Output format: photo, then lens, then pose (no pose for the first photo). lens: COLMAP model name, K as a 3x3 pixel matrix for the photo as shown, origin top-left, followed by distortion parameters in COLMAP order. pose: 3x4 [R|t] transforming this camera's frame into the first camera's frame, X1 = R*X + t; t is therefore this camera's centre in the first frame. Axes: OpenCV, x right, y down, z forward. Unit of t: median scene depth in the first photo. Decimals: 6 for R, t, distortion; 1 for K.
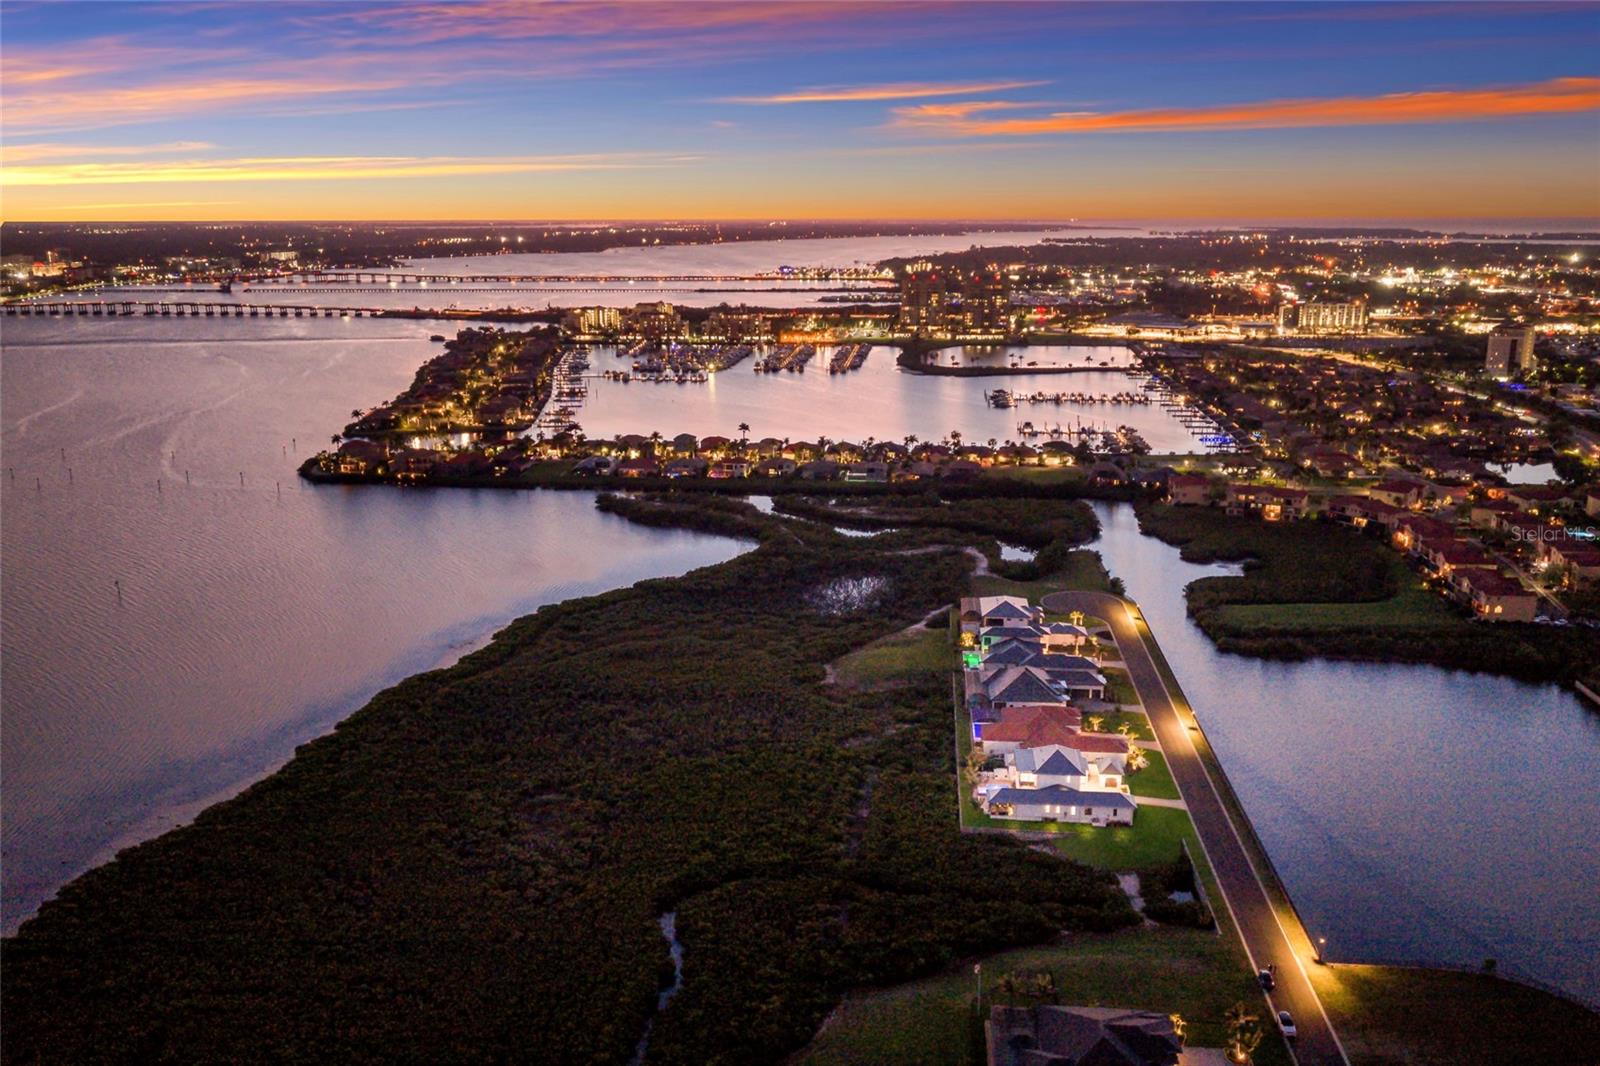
lens RADIAL K [[1316.5, 0, 800.0], [0, 1316.5, 533.0], [0, 0, 1]] dist [0.022384, -0.052586]
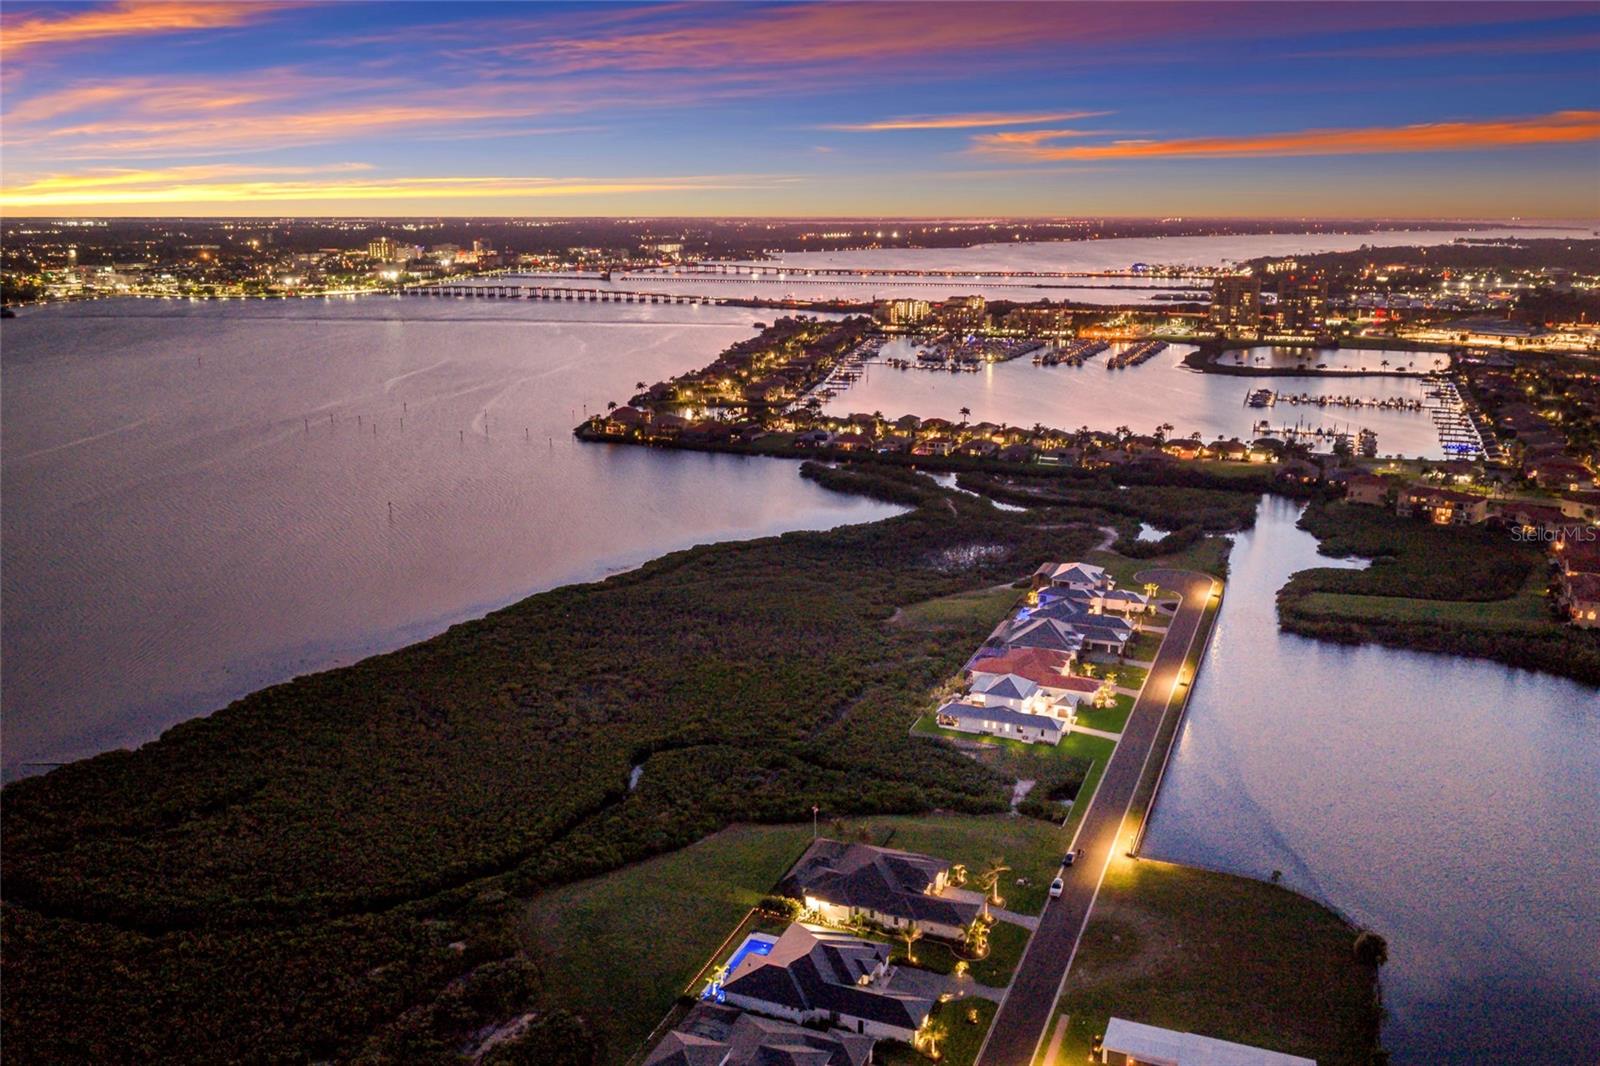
lens RADIAL K [[1316.5, 0, 800.0], [0, 1316.5, 533.0], [0, 0, 1]] dist [0.022384, -0.052586]
pose [[0.959350, 0.070347, -0.273312, 0.108022], [-0.069536, 0.997499, 0.012668, 0.011845], [0.273520, 0.006852, 0.961842, -0.054343]]
